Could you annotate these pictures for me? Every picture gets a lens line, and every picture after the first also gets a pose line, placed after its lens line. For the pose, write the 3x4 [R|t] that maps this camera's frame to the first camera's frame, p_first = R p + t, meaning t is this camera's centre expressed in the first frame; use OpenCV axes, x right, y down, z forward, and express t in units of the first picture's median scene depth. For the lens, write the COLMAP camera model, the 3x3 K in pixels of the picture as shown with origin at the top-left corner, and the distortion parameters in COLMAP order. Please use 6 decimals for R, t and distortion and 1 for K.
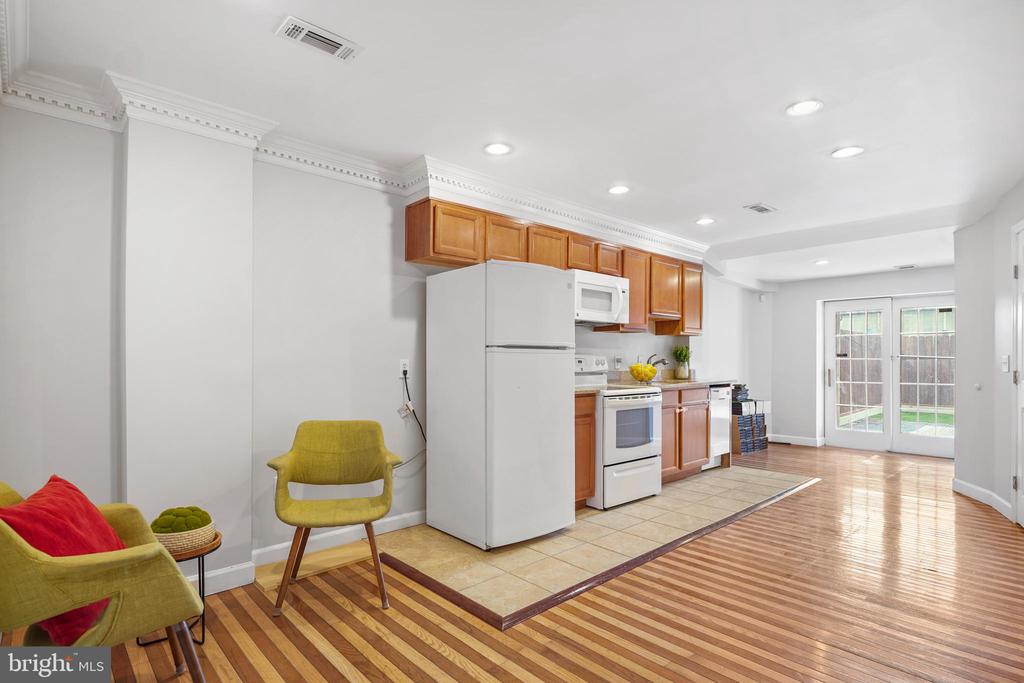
lens RADIAL K [[518.4, 0, 499.1], [0, 518.4, 364.4], [0, 0, 1]] dist [0.001186, 0.000339]
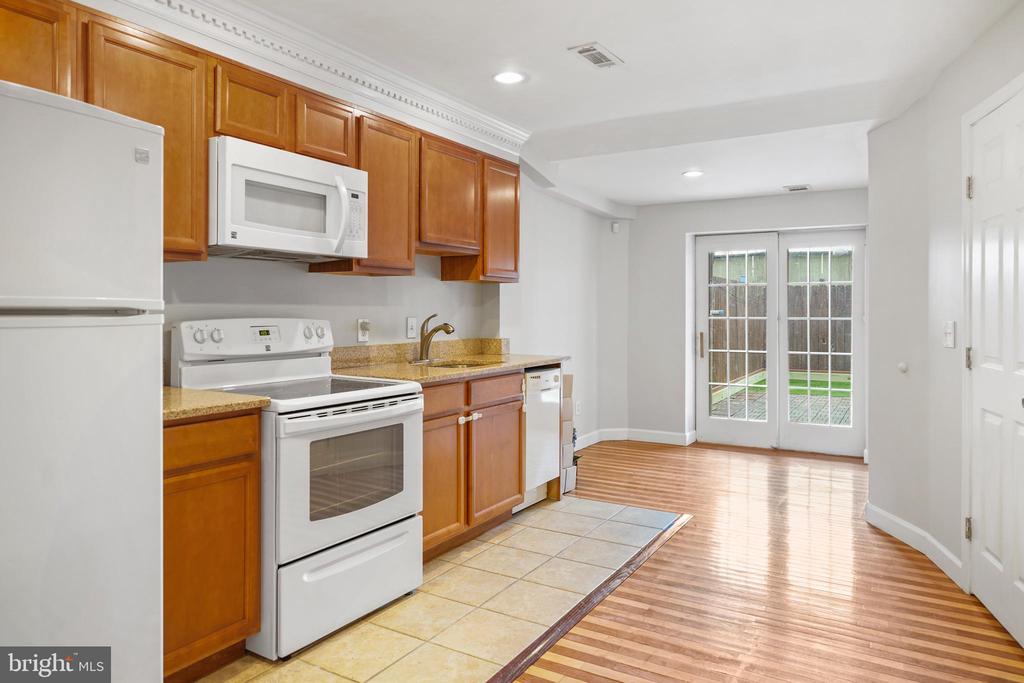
lens RADIAL K [[677.3, 0, 511.9], [0, 677.3, 314.9], [0, 0, 1]] dist [-0.002290, 0.000154]
pose [[0.955635, -0.000931, 0.294552, 0.182958], [0.001266, 0.999999, -0.000949, -0.020322], [-0.294550, 0.001280, 0.955635, 0.300779]]
